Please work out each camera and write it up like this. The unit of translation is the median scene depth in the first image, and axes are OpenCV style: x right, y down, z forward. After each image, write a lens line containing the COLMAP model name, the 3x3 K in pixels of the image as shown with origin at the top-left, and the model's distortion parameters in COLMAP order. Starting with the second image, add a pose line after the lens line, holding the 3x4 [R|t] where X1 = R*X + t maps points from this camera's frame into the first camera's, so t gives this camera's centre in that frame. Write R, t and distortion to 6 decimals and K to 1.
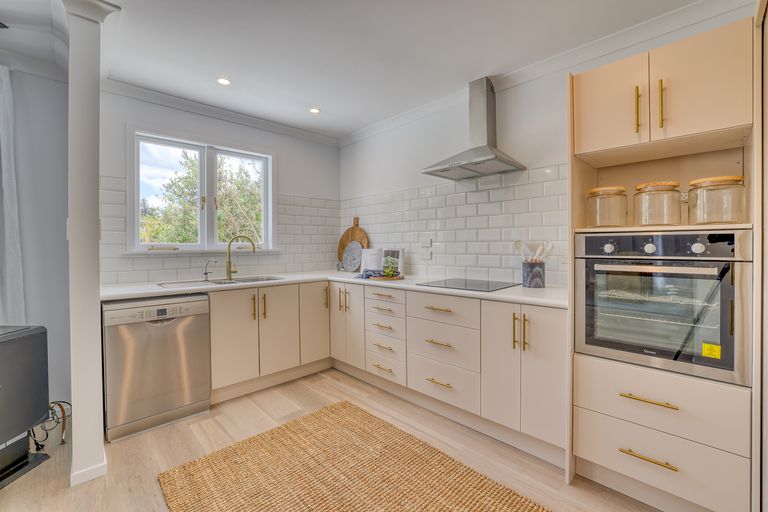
lens RADIAL K [[329.8, 0, 385.3], [0, 329.8, 252.2], [0, 0, 1]] dist [0.010774, 0.000677]
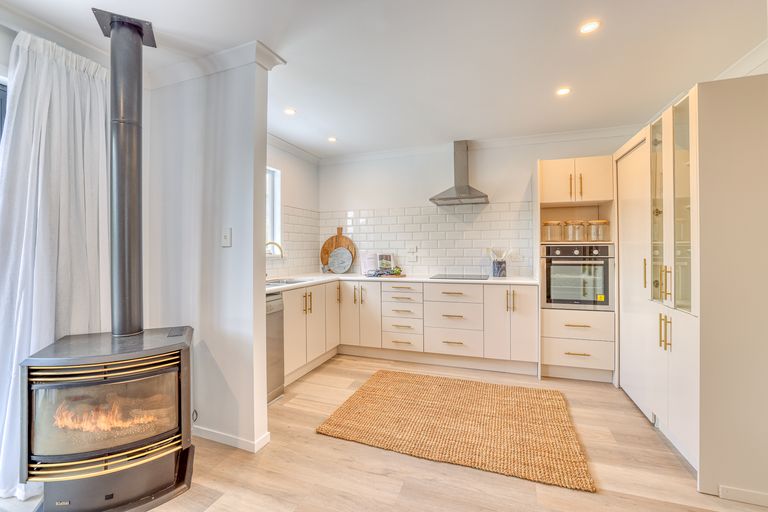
lens RADIAL K [[329.8, 0, 382.9], [0, 329.8, 253.3], [0, 0, 1]] dist [0.010774, 0.000677]
pose [[0.894823, -0.003506, 0.446408, -0.723956], [0.009796, 0.999883, -0.011782, 0.003748], [-0.446314, 0.014915, 0.894752, -0.187999]]
